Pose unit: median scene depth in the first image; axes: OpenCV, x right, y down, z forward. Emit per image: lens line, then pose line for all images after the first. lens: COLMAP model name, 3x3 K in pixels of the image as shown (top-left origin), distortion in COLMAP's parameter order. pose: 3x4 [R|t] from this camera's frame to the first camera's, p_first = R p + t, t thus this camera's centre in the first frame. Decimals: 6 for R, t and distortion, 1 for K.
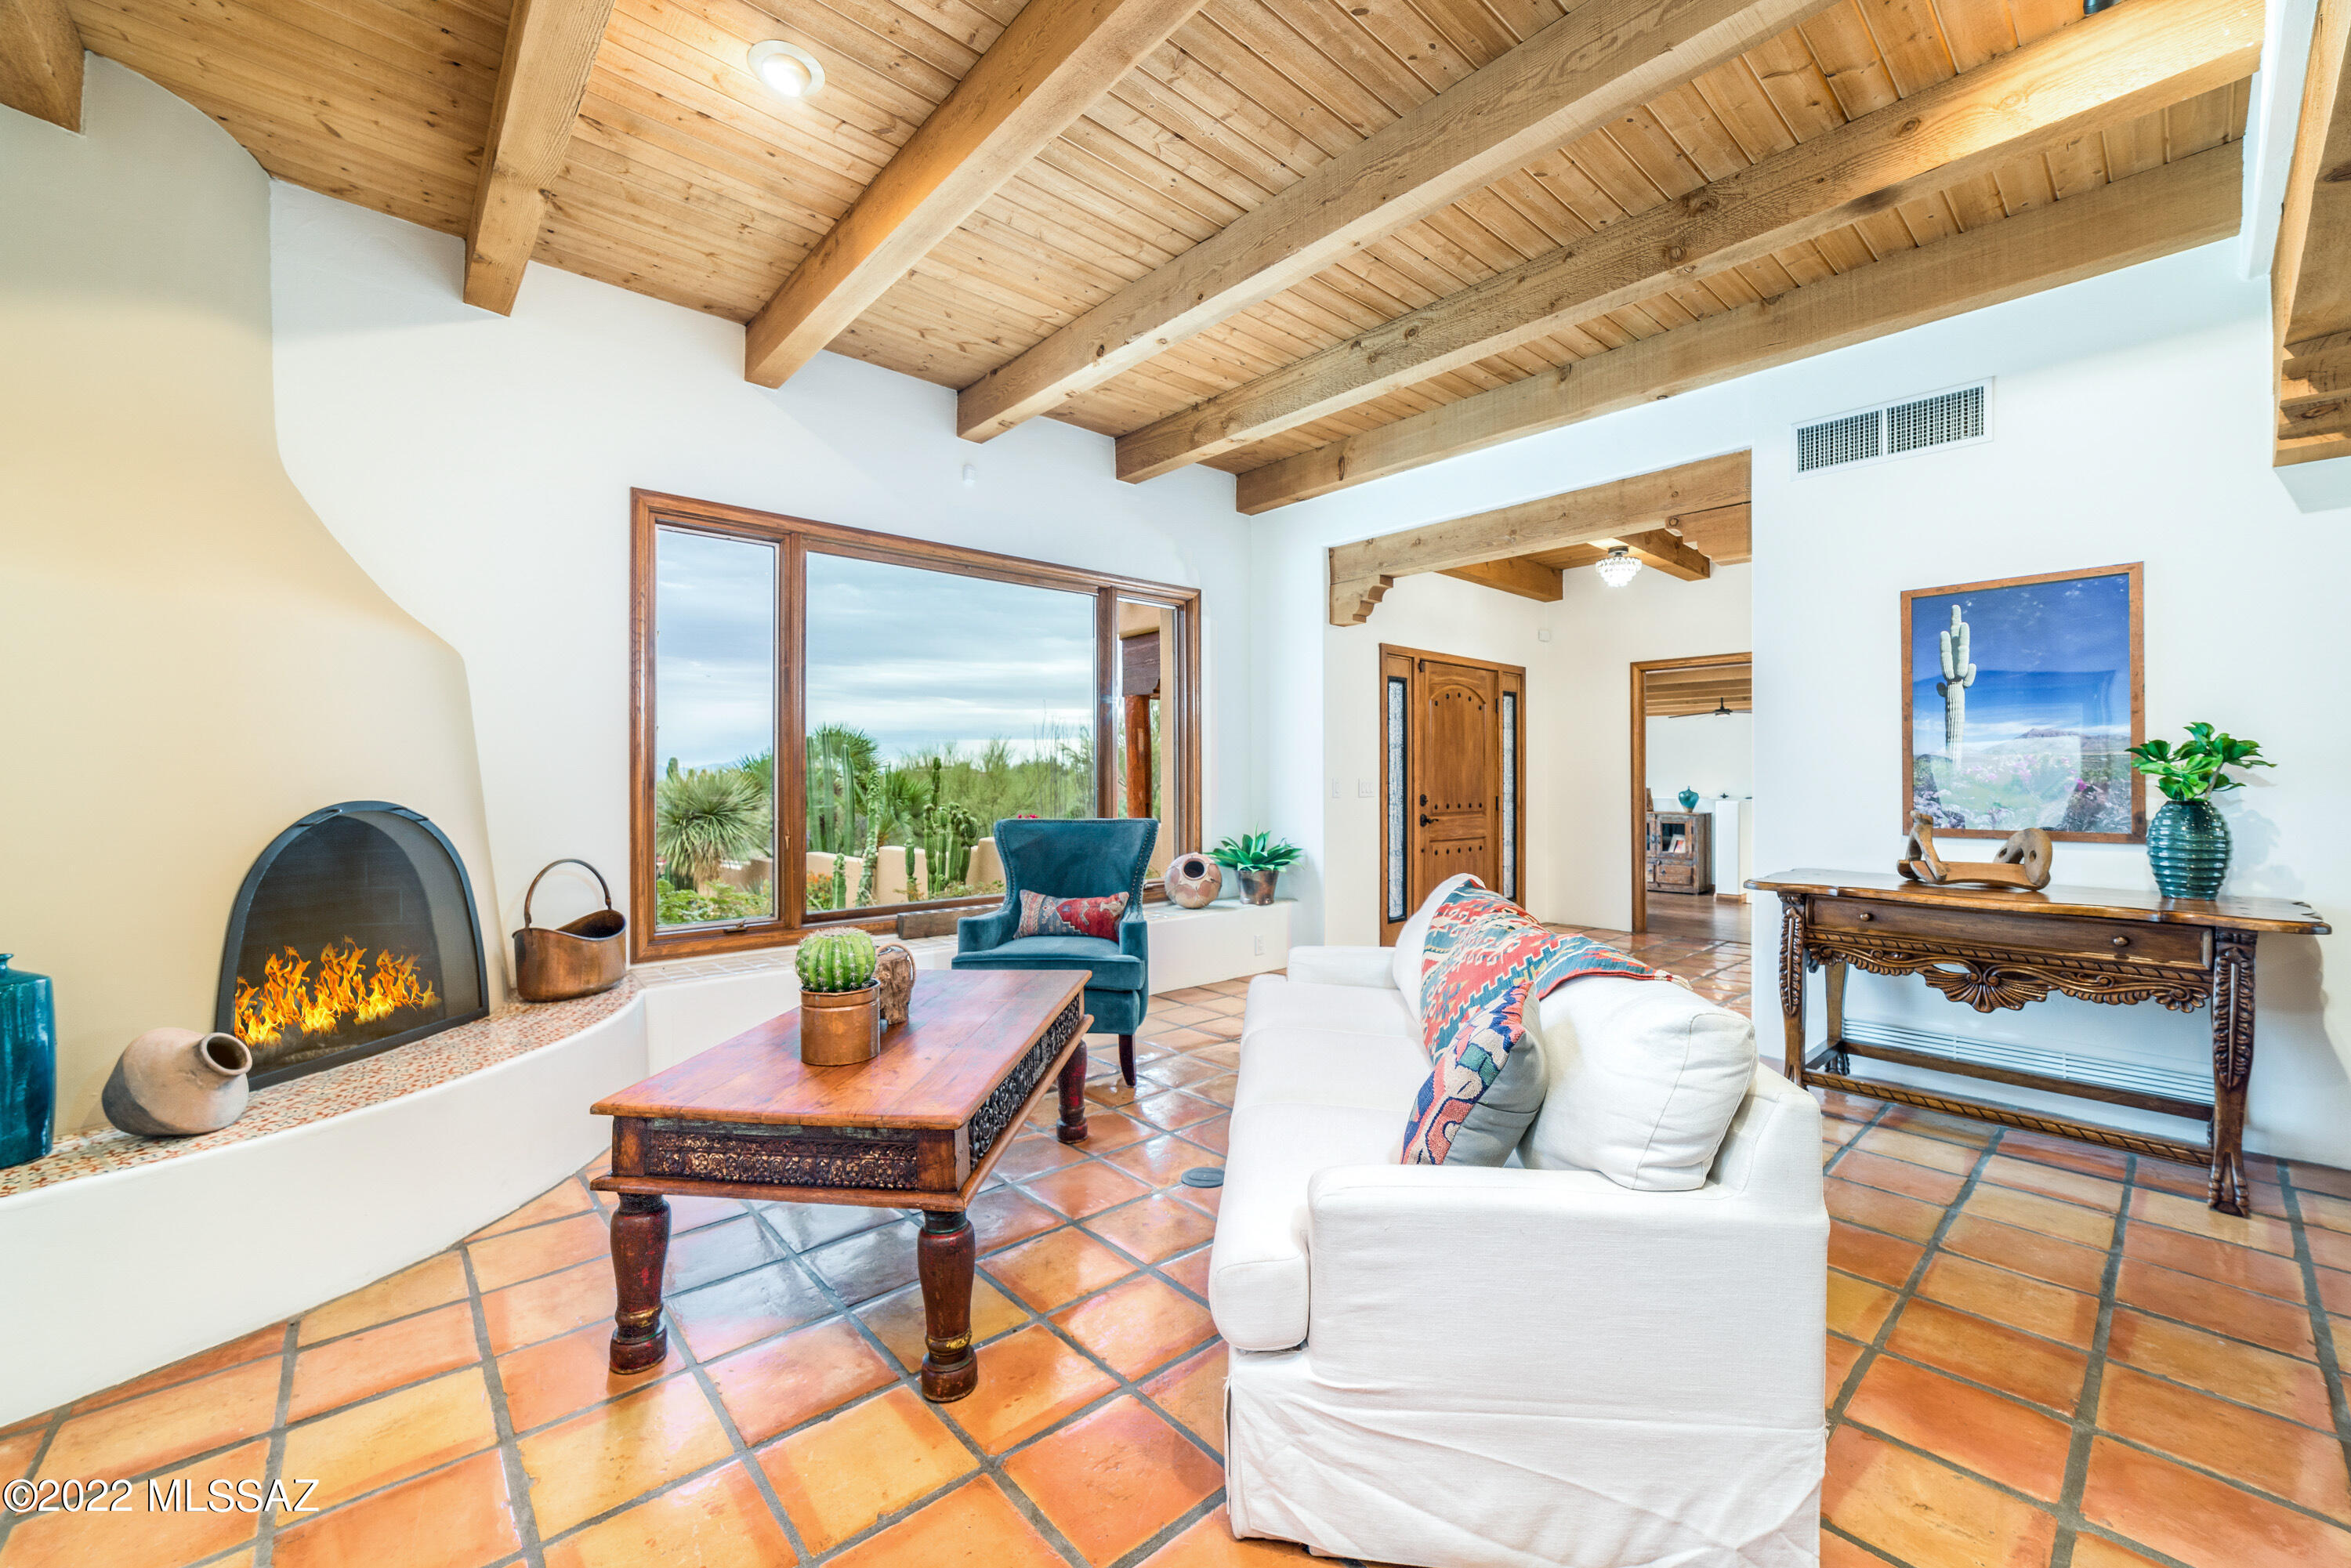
lens RADIAL K [[920.7, 0, 1177.5], [0, 920.7, 785.1], [0, 0, 1]] dist [-0.017354, 0.006340]
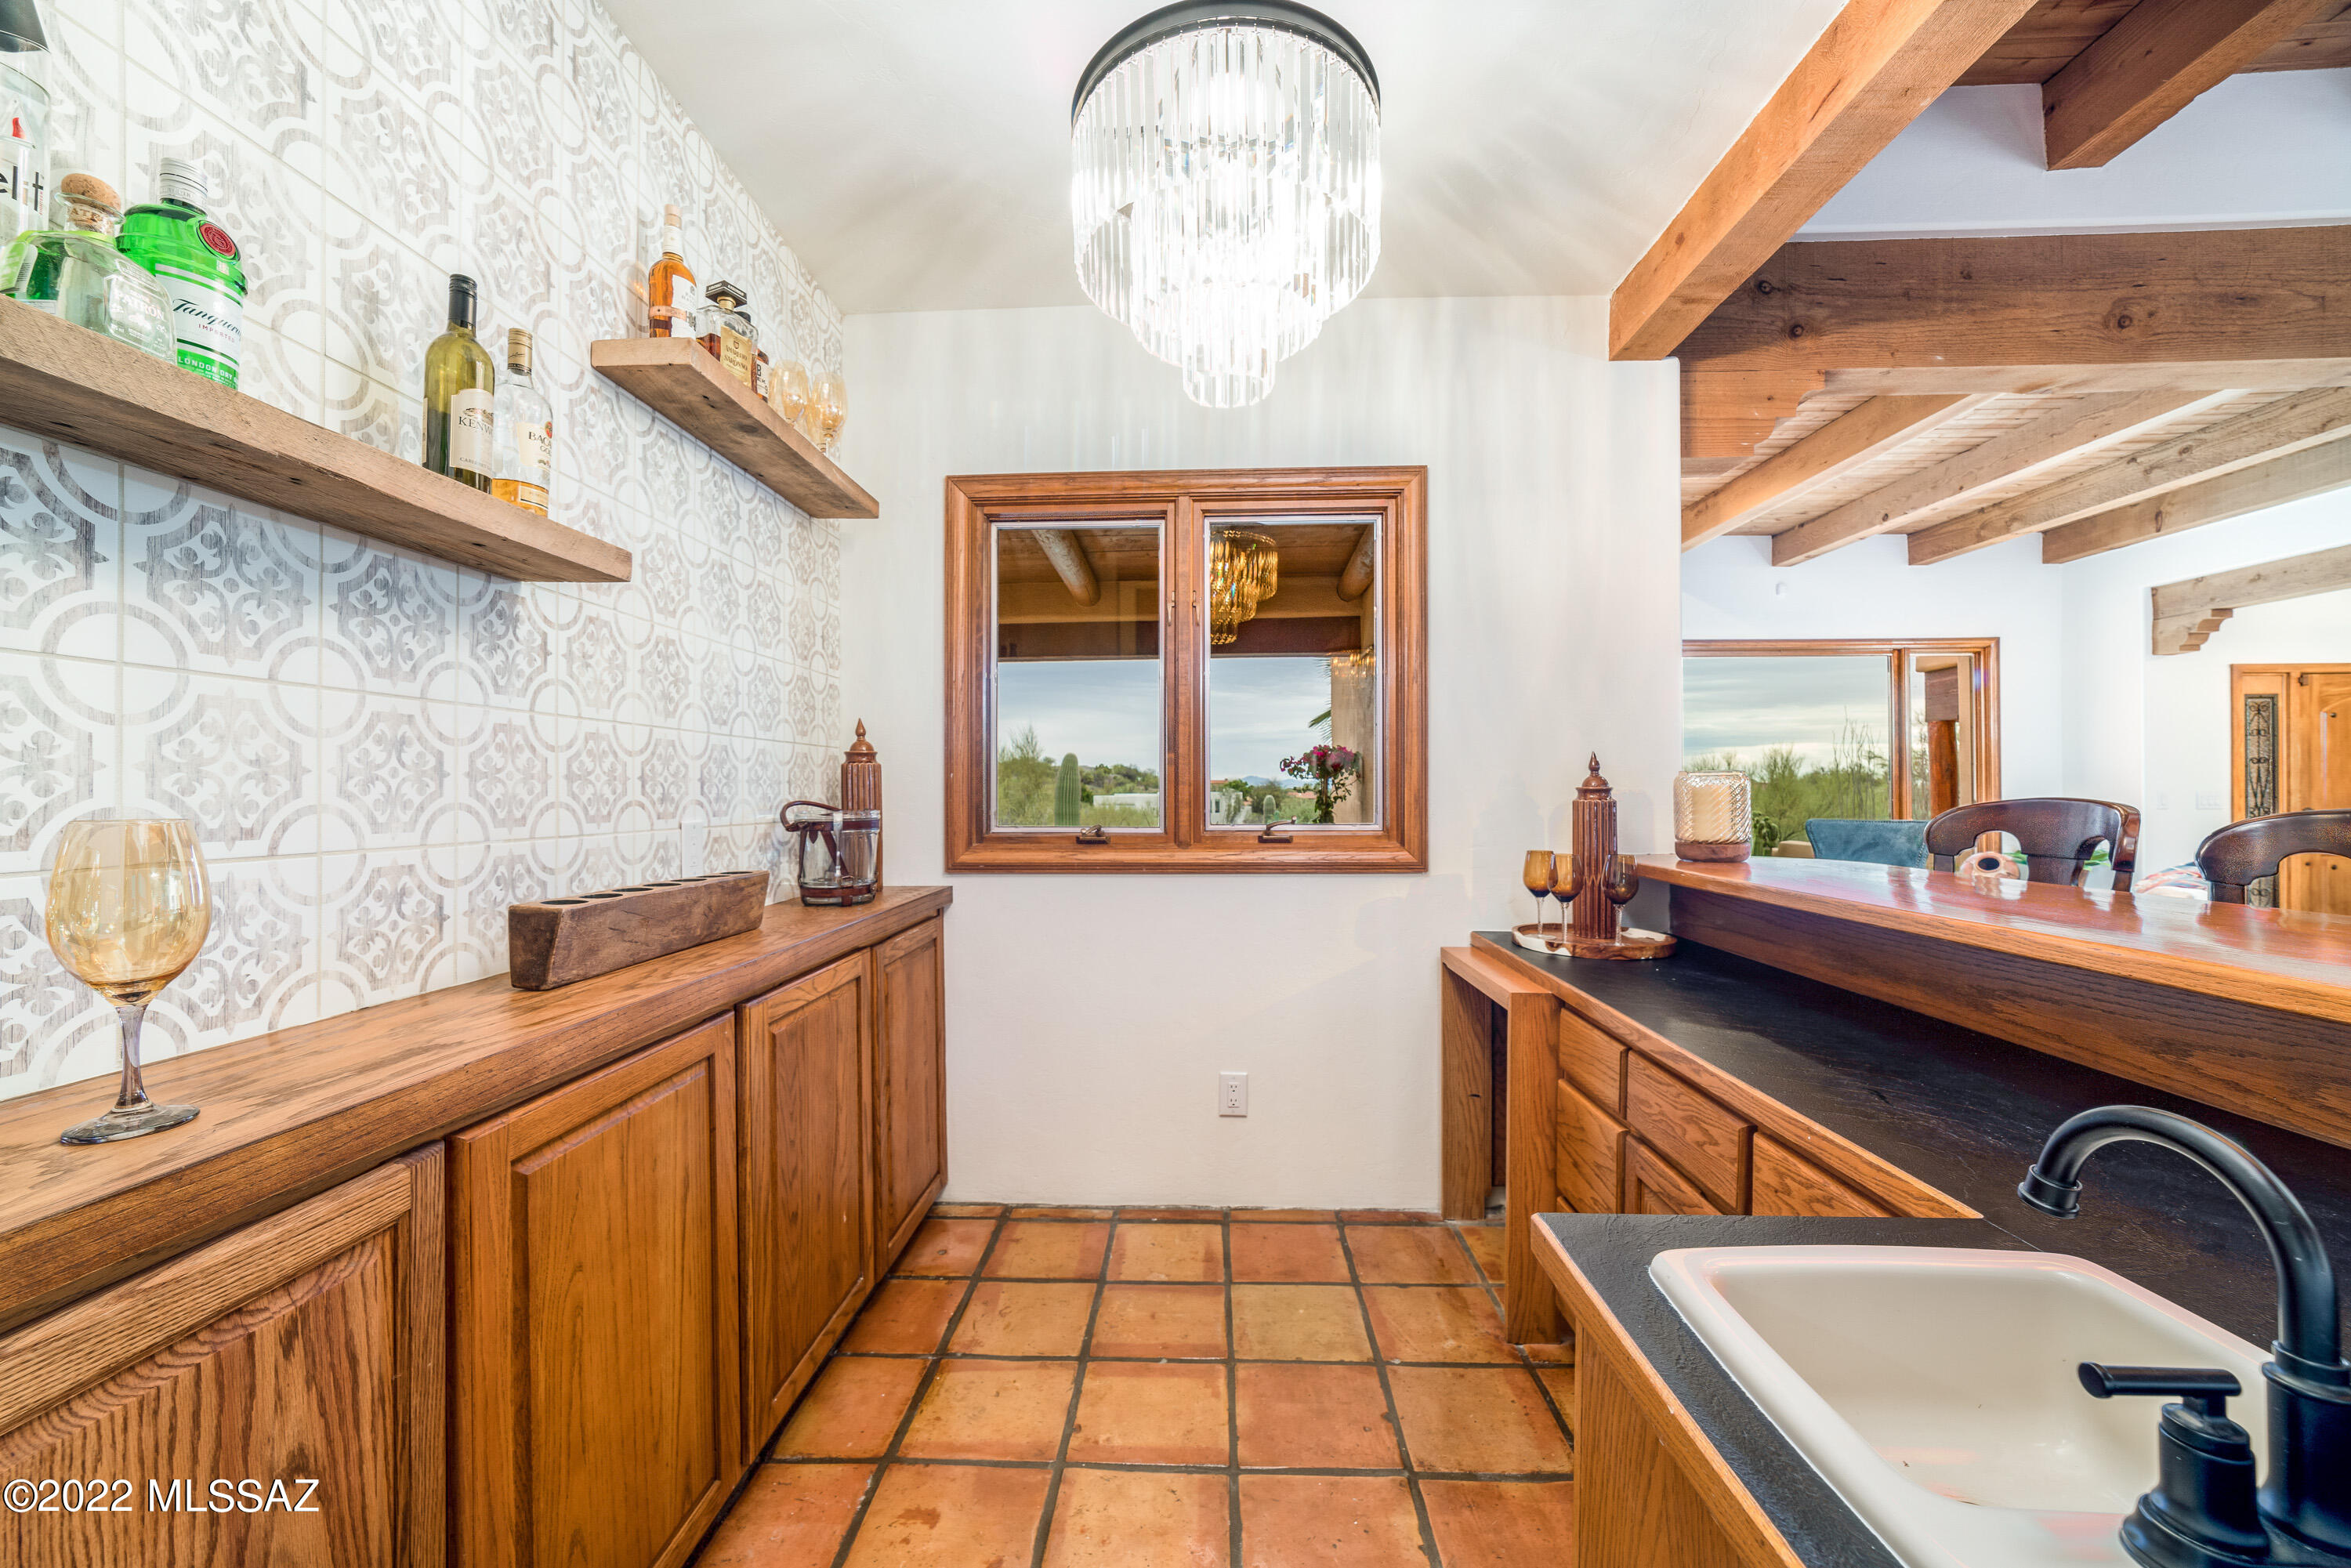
lens RADIAL K [[920.7, 0, 1161.5], [0, 920.7, 786.5], [0, 0, 1]] dist [-0.017354, 0.006340]
pose [[0.706171, -0.004339, -0.708028, 0.098992], [-0.003369, 0.999949, -0.009489, 0.001354], [0.708033, 0.009086, 0.706121, -0.663492]]
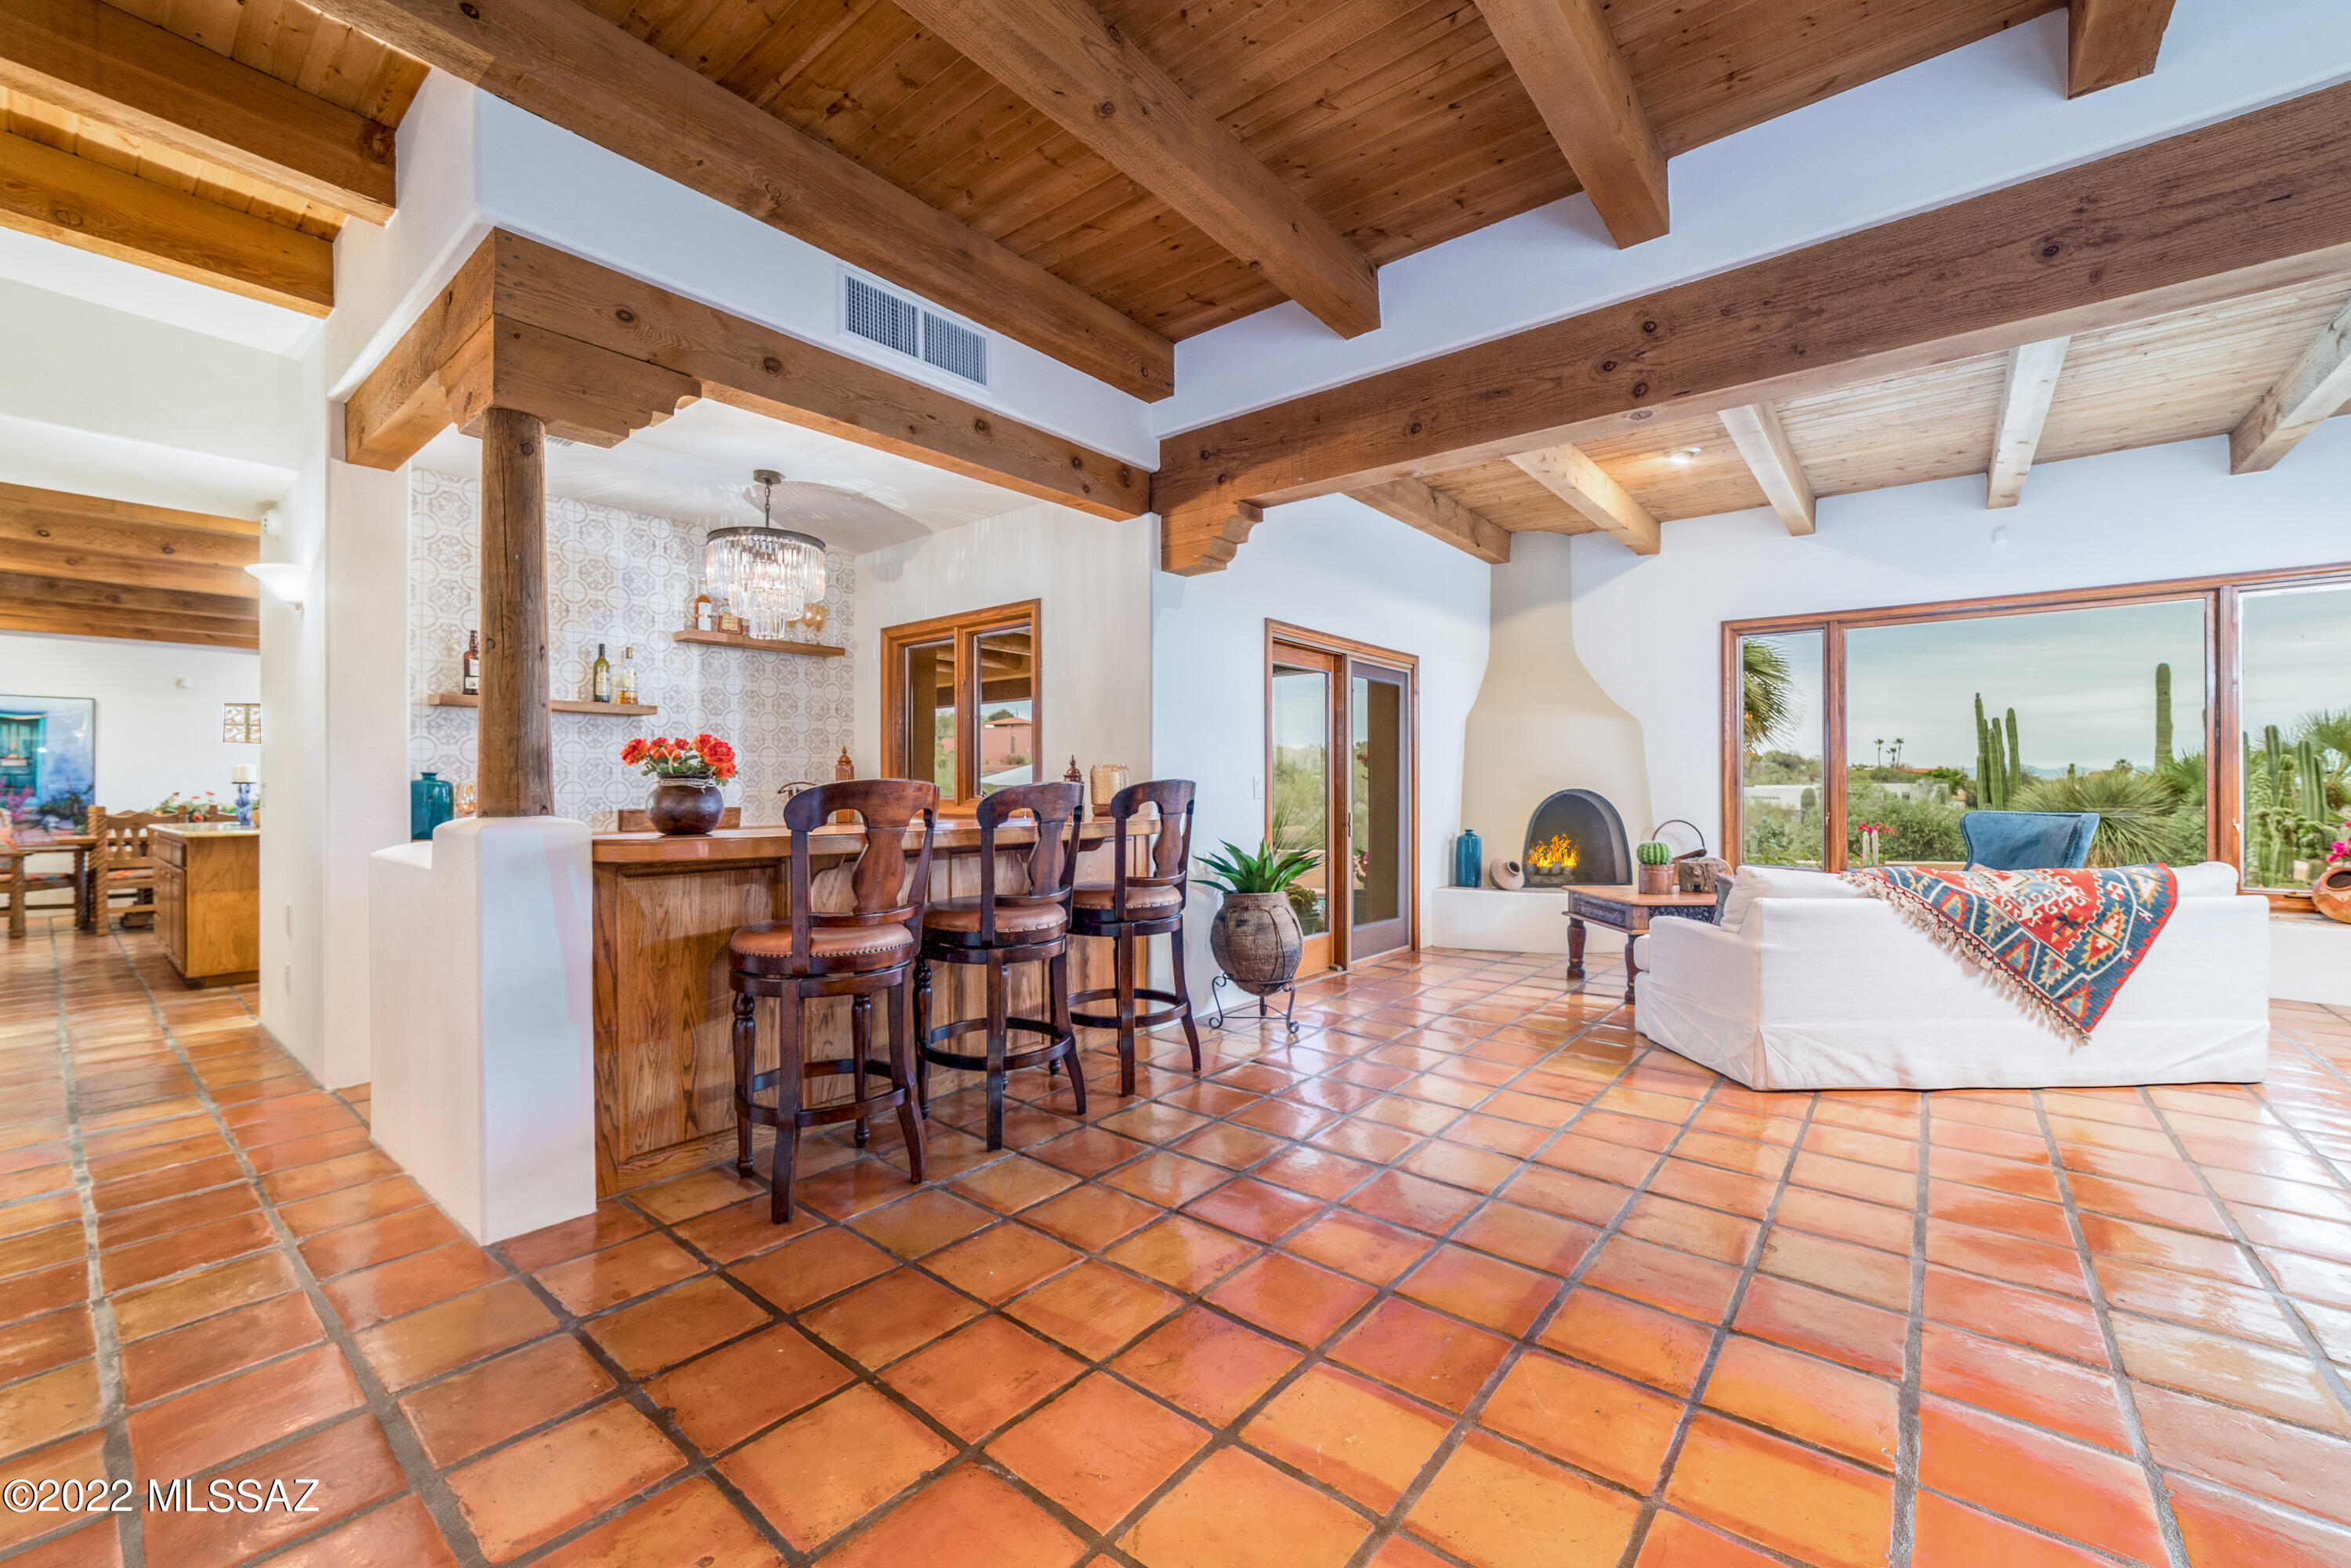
lens RADIAL K [[920.7, 0, 1182.8], [0, 920.7, 784.2], [0, 0, 1]] dist [-0.017354, 0.006340]
pose [[0.156599, 0.002544, -0.987659, 0.713214], [-0.006116, 0.999980, 0.001607, 0.002395], [0.987643, 0.005789, 0.156611, -0.247318]]
